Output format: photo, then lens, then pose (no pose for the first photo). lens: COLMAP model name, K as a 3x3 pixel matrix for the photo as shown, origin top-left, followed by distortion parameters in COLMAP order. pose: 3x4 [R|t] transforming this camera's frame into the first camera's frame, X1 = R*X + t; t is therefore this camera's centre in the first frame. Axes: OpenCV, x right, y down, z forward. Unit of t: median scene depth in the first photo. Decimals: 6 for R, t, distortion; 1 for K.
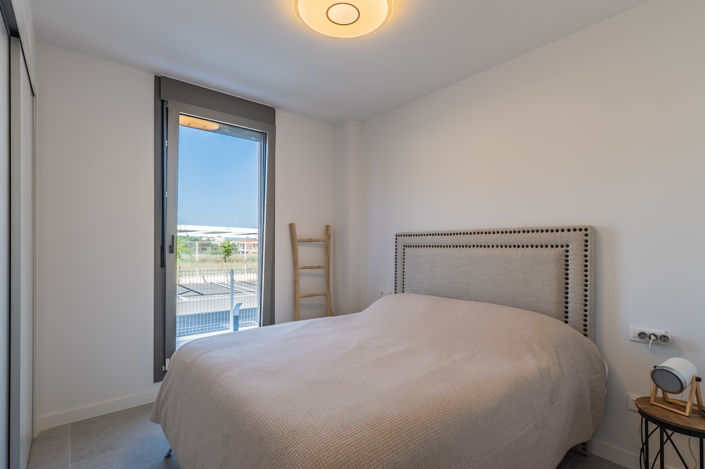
lens RADIAL K [[331.5, 0, 351.4], [0, 331.5, 244.5], [0, 0, 1]] dist [0.000012, -0.000079]
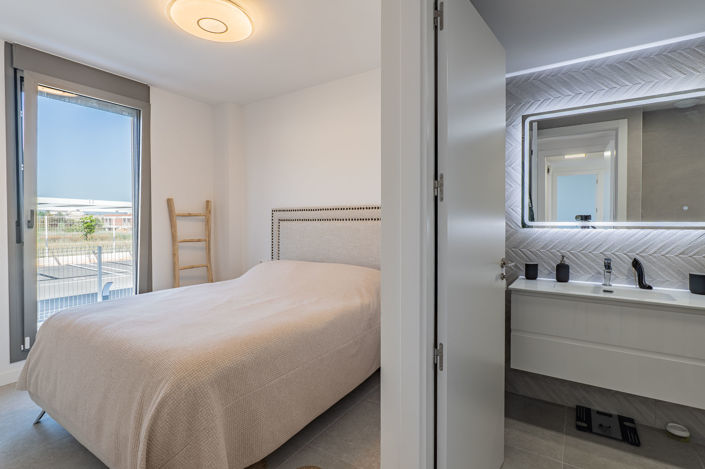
lens RADIAL K [[338.3, 0, 354.1], [0, 338.3, 225.7], [0, 0, 1]] dist [0.002006, -0.000196]
pose [[0.952342, -0.010260, 0.304861, 0.047763], [0.004088, 0.999774, 0.020875, 0.001408], [-0.305006, -0.018634, 0.952168, -0.194077]]
